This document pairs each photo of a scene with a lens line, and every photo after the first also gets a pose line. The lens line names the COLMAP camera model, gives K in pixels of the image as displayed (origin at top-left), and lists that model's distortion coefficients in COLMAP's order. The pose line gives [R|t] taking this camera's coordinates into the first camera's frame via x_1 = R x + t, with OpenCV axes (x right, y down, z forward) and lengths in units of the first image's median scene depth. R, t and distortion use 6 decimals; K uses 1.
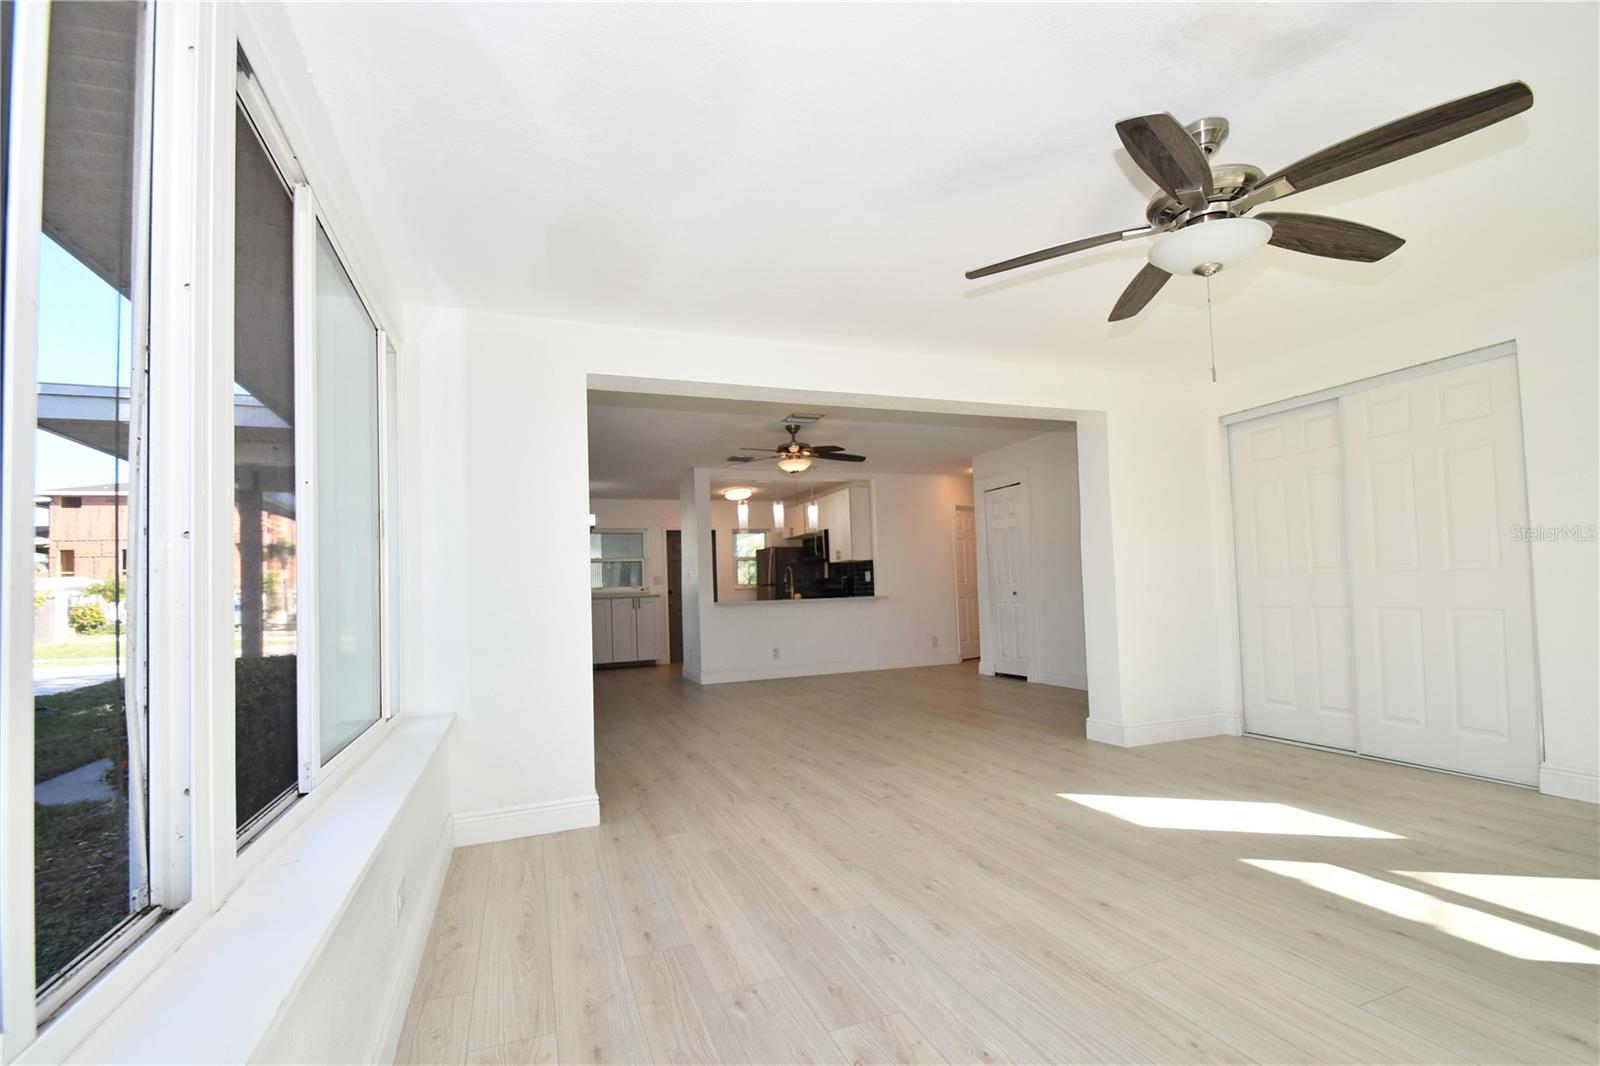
lens RADIAL K [[697.9, 0, 788.3], [0, 697.9, 562.5], [0, 0, 1]] dist [0.011679, -0.015484]
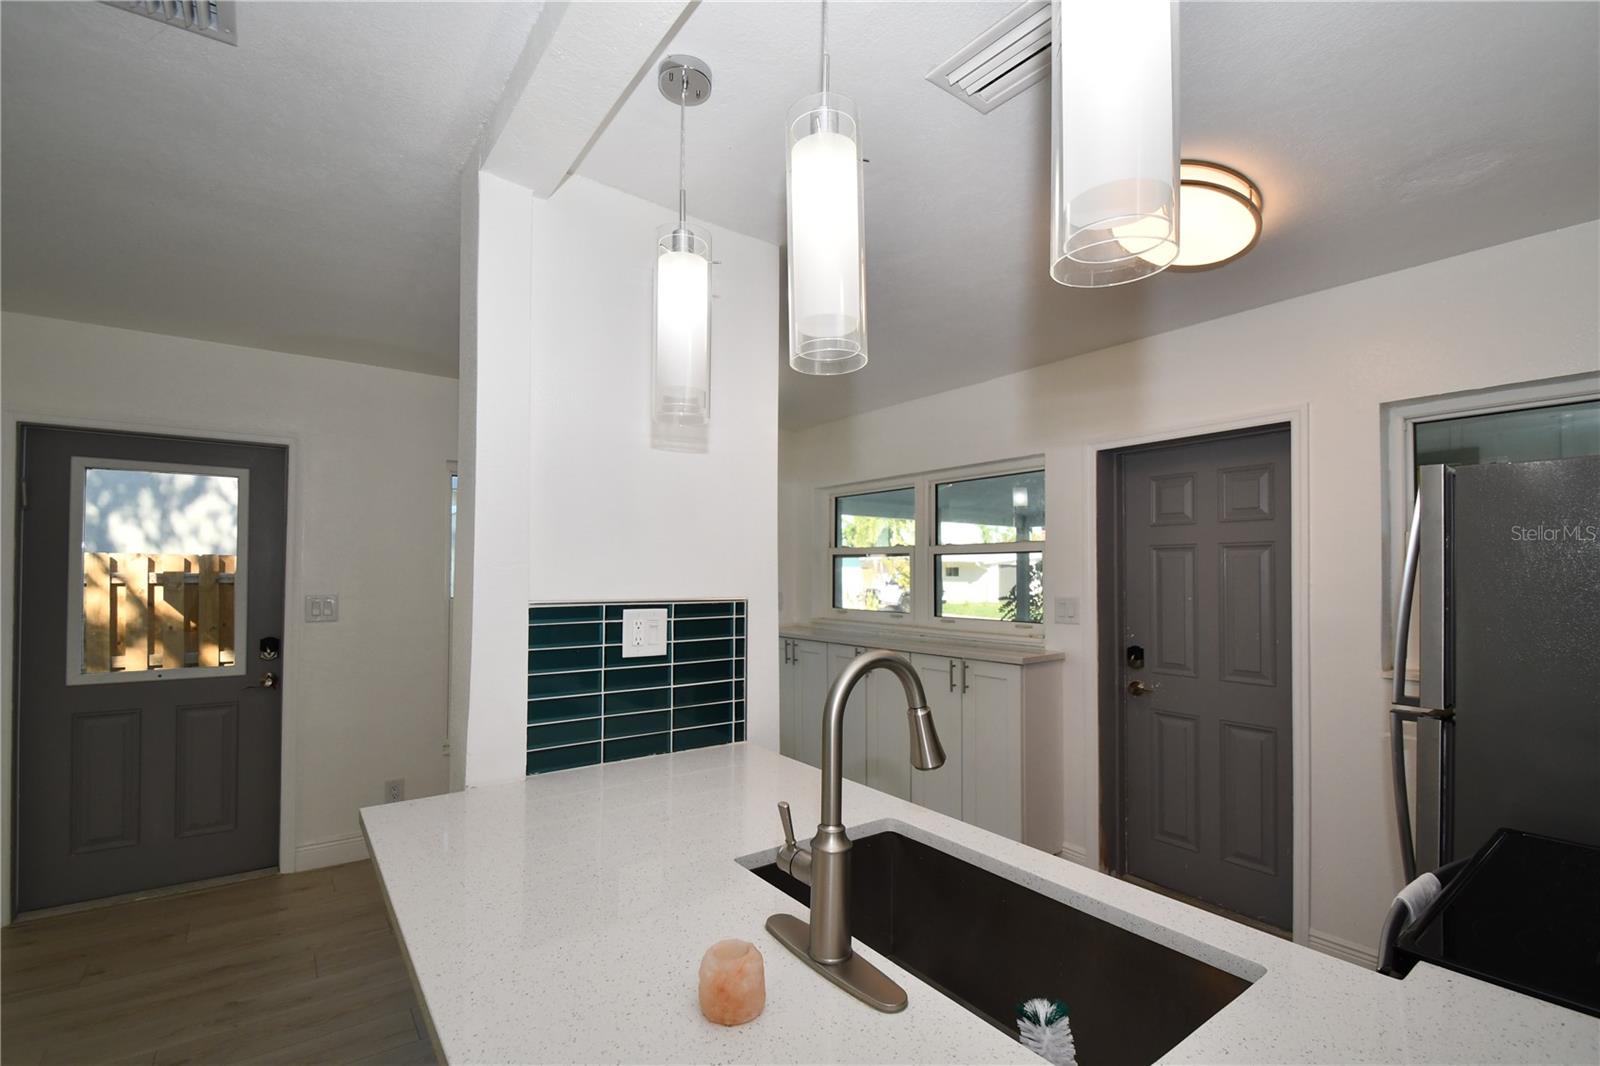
lens RADIAL K [[697.9, 0, 788.3], [0, 697.9, 562.5], [0, 0, 1]] dist [0.011679, -0.015484]
pose [[0.268101, 0.021266, -0.963156, 0.150240], [0.027493, 0.999180, 0.029714, -0.015816], [0.962998, -0.034446, 0.267297, 1.350492]]
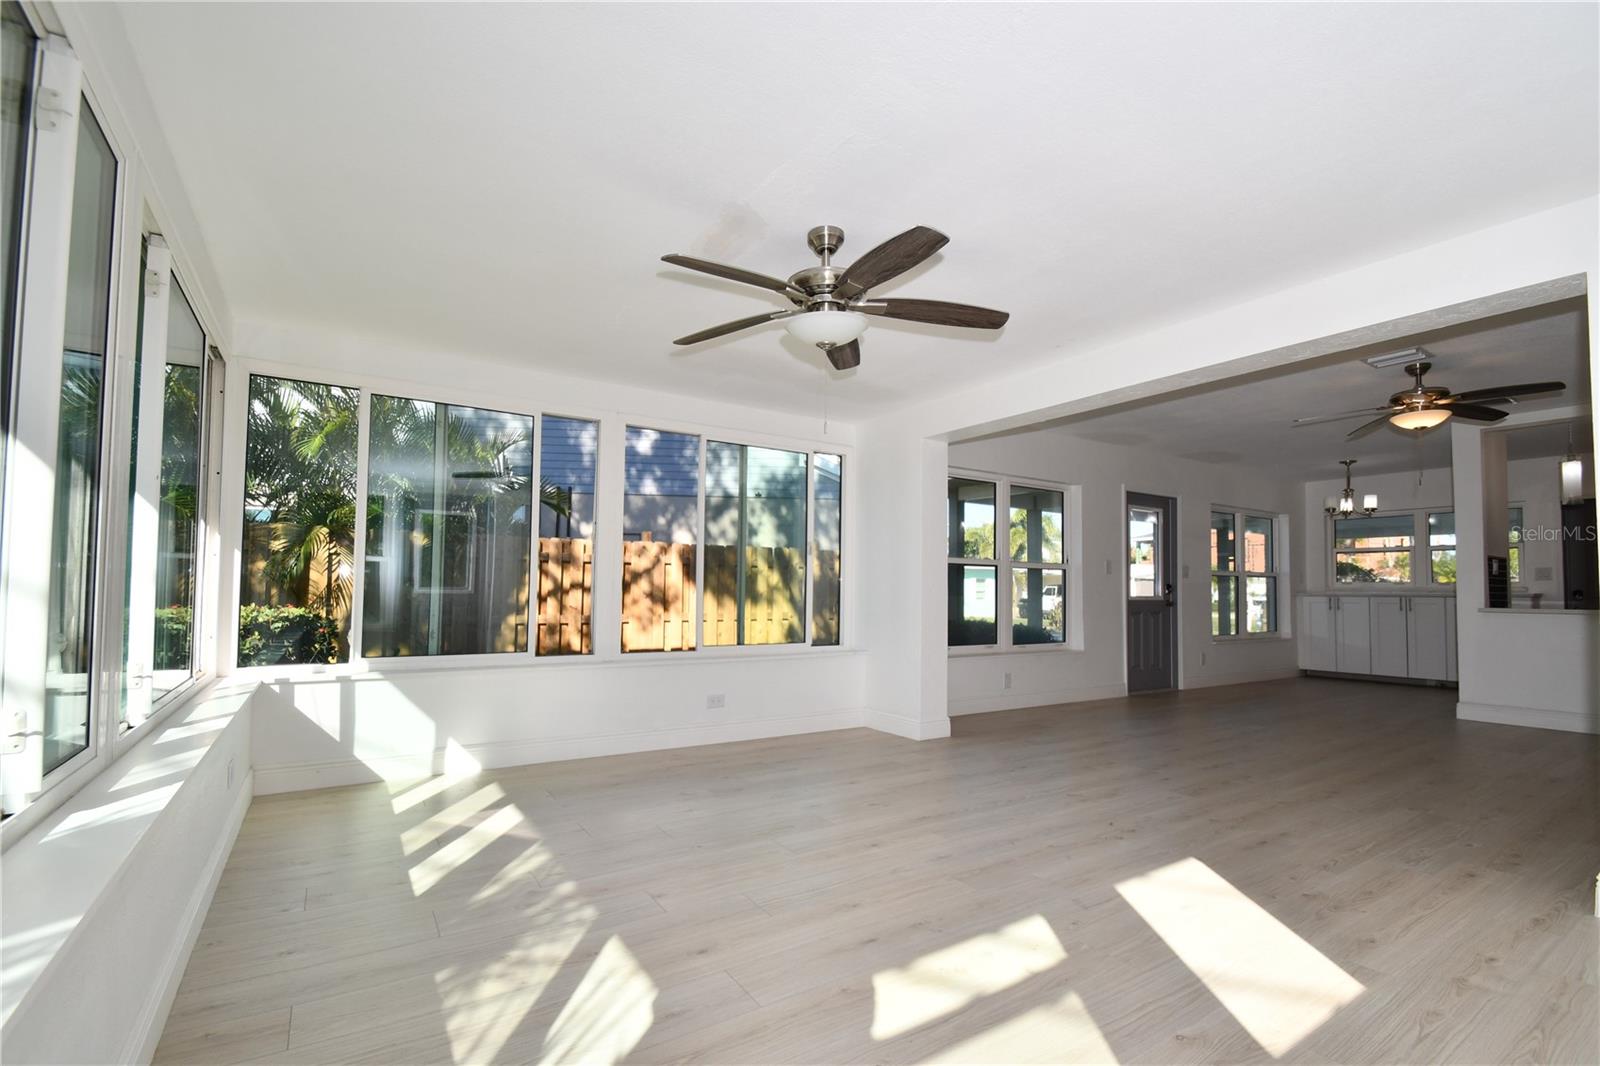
lens RADIAL K [[710.5, 0, 780.4], [0, 710.5, 562.0], [0, 0, 1]] dist [0.001761, -0.011062]
pose [[0.193888, -0.000357, -0.981024, 0.591591], [0.023365, 0.999718, 0.004255, -0.011016], [0.980745, -0.023747, 0.193842, 0.211662]]
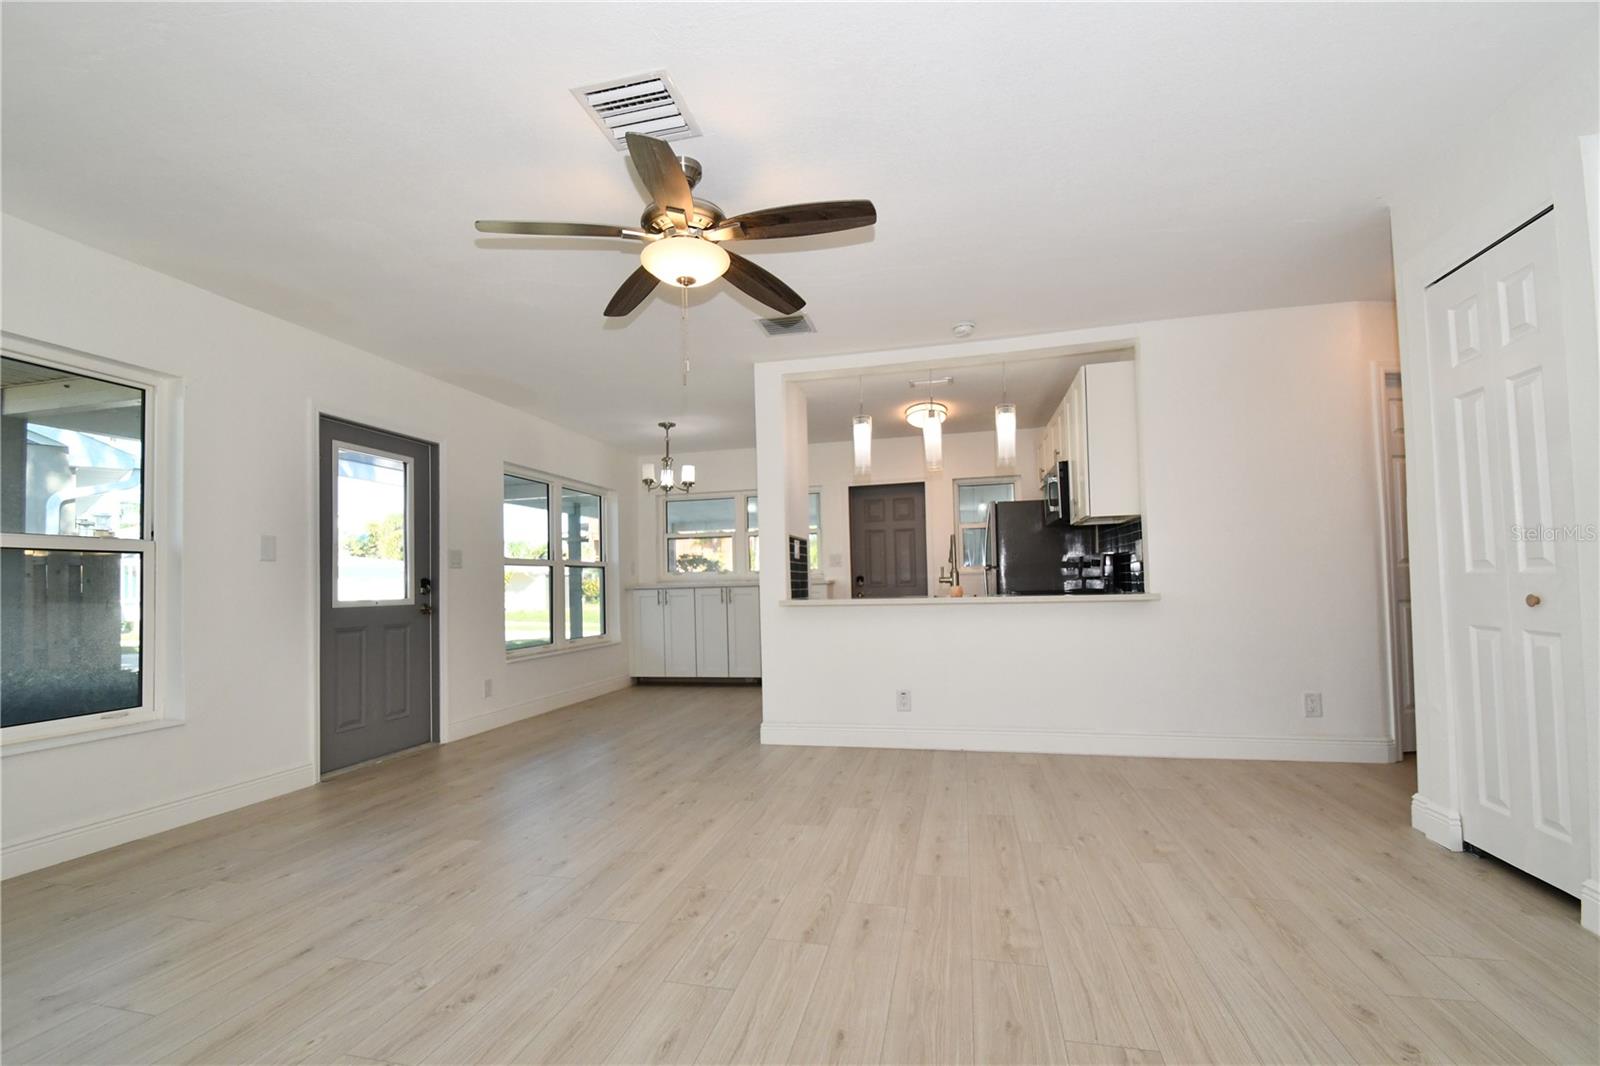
lens RADIAL K [[697.9, 0, 788.3], [0, 697.9, 562.5], [0, 0, 1]] dist [0.011679, -0.015484]
pose [[0.820416, -0.000500, -0.571766, 0.281086], [0.016413, 0.999608, 0.022676, 0.019577], [0.571531, -0.027988, 0.820103, 0.705173]]
